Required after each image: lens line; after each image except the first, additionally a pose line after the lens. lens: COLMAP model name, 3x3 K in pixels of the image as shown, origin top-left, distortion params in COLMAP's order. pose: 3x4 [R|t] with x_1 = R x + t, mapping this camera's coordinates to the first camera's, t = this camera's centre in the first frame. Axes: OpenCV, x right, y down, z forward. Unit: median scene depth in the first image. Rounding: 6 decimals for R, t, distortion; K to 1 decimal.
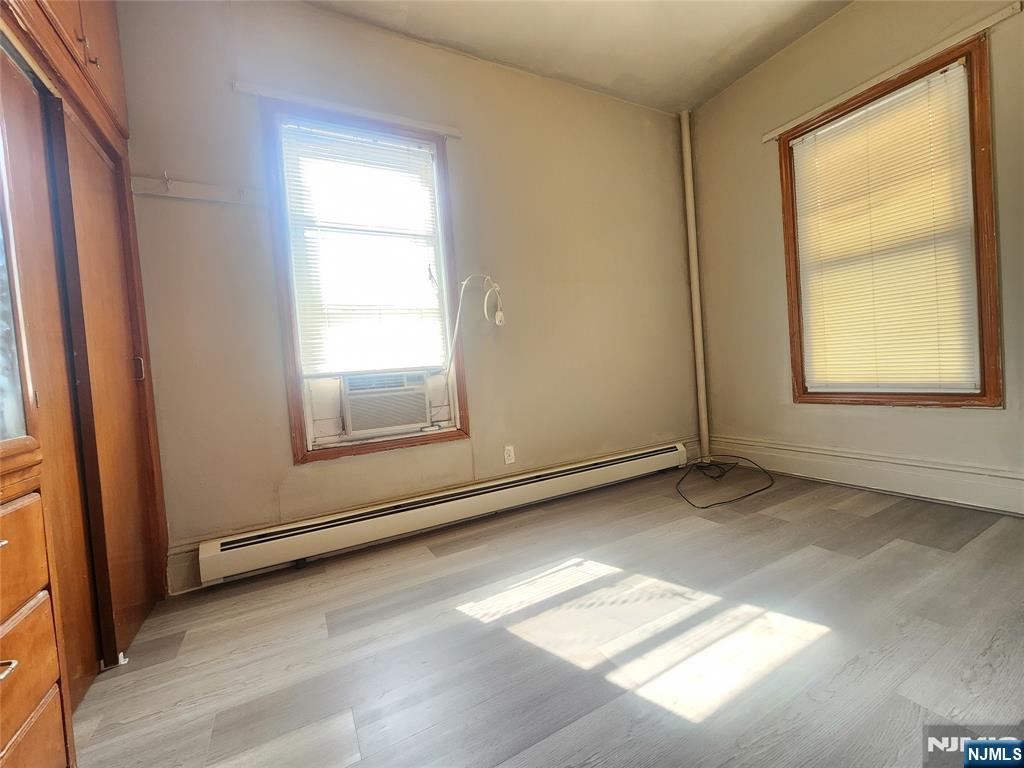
lens RADIAL K [[420.4, 0, 506.8], [0, 420.4, 381.0], [0, 0, 1]] dist [-0.001529, 0.000862]
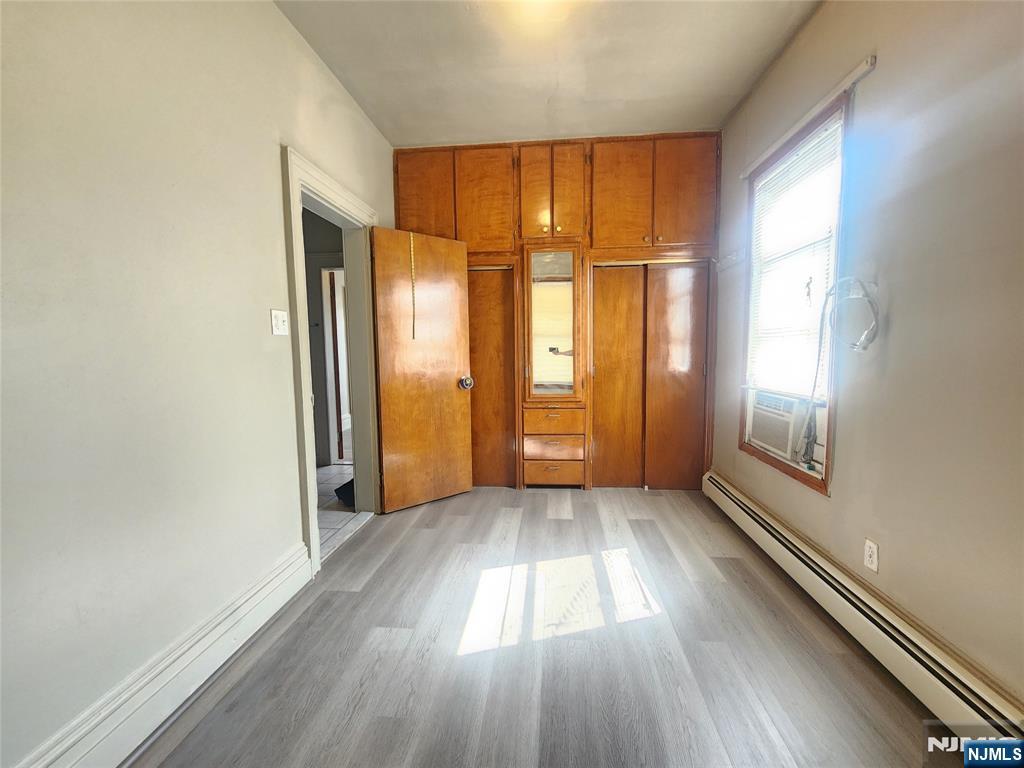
lens RADIAL K [[420.4, 0, 505.6], [0, 420.4, 389.8], [0, 0, 1]] dist [-0.001529, 0.000862]
pose [[-0.556814, 0.160394, -0.815004, 0.891501], [0.029214, 0.984354, 0.173764, -0.221250], [0.830123, 0.072945, -0.552788, 0.988535]]
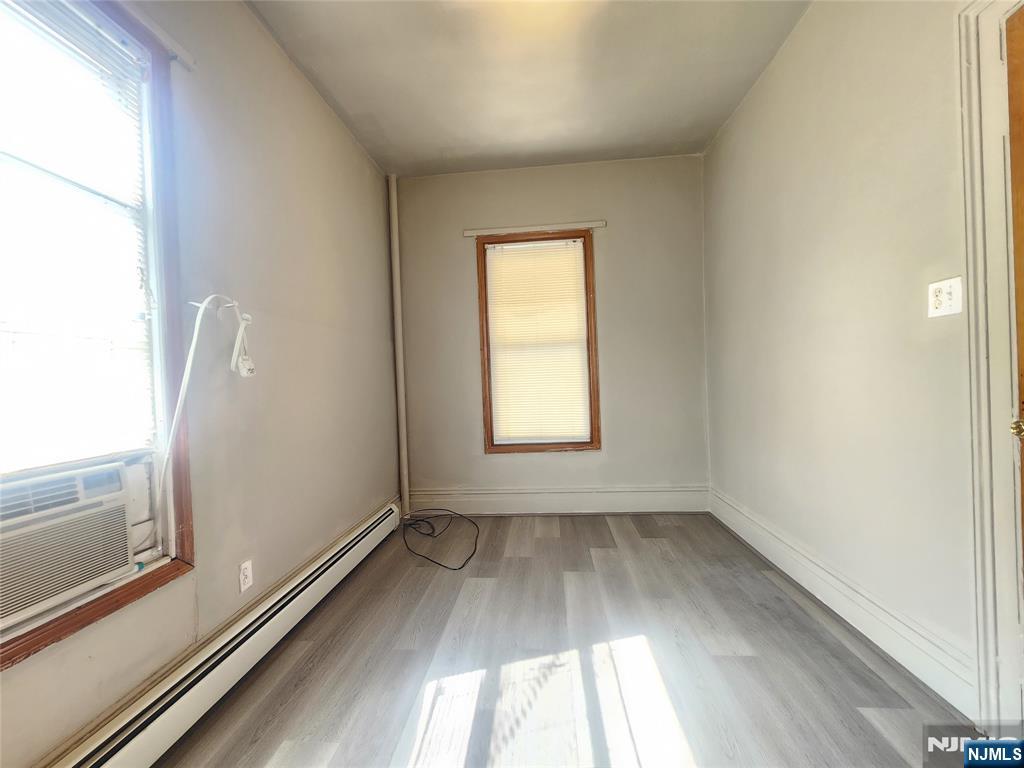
lens RADIAL K [[420.4, 0, 503.9], [0, 420.4, 381.9], [0, 0, 1]] dist [-0.001529, 0.000862]
pose [[0.550281, 0.053041, 0.833293, -0.372924], [0.019746, 0.996875, -0.076493, -0.072977], [-0.834746, 0.058547, 0.547514, 0.334914]]
